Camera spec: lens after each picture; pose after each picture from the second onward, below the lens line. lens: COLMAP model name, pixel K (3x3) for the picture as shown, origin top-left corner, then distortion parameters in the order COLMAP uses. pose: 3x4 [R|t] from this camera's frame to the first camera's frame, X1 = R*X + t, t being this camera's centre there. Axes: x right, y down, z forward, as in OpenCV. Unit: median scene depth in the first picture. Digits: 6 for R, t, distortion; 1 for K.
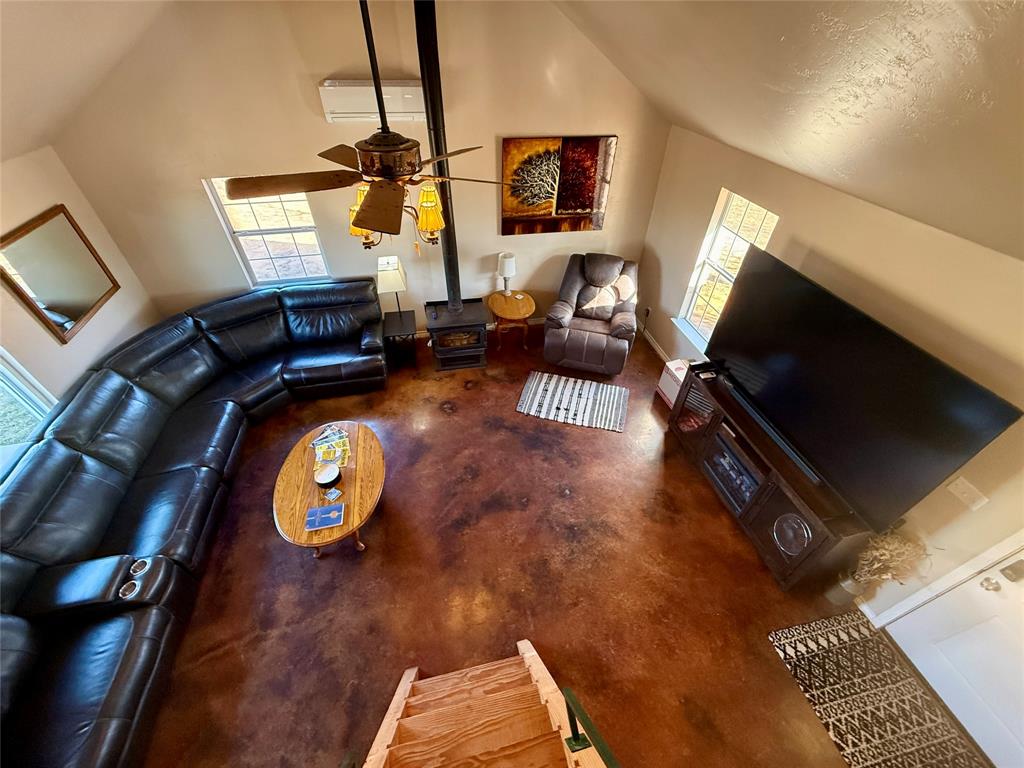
lens RADIAL K [[411.4, 0, 512.0], [0, 411.4, 384.0], [0, 0, 1]] dist [0.001379, 0.000116]
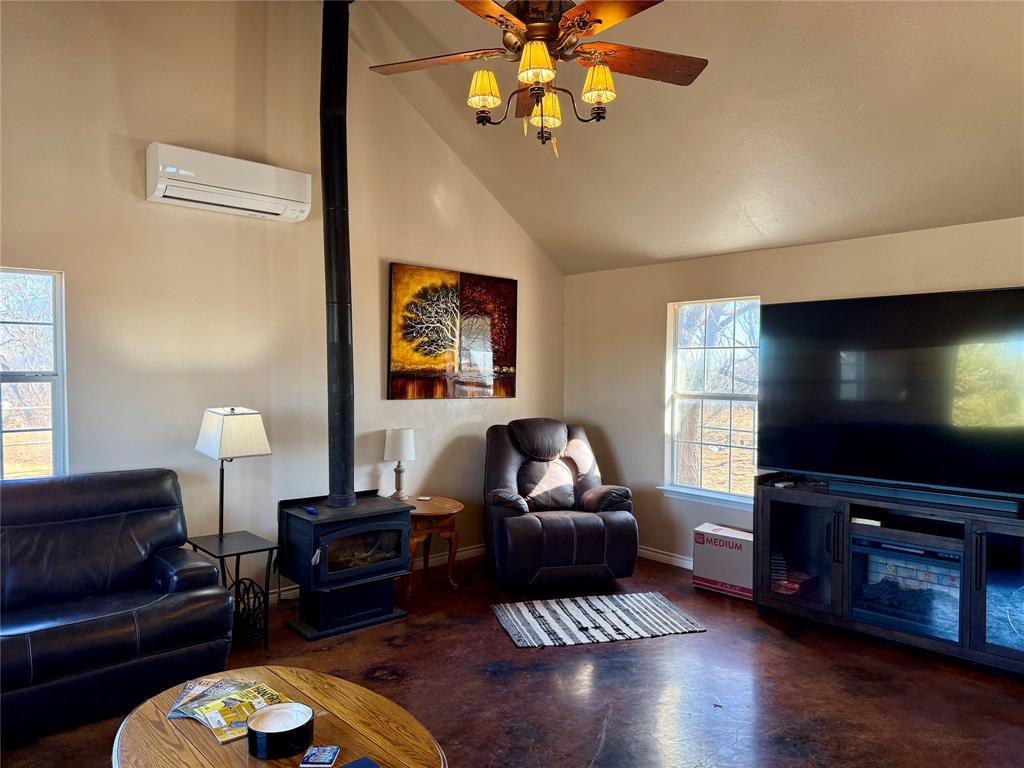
lens RADIAL K [[718.2, 0, 512.0], [0, 718.2, 384.0], [0, 0, 1]] dist [0.079875, -0.001005]
pose [[0.868593, -0.021758, 0.495049, -0.421058], [0.336049, 0.760065, -0.556212, 0.305447], [-0.364168, 0.649482, 0.667499, 0.194823]]
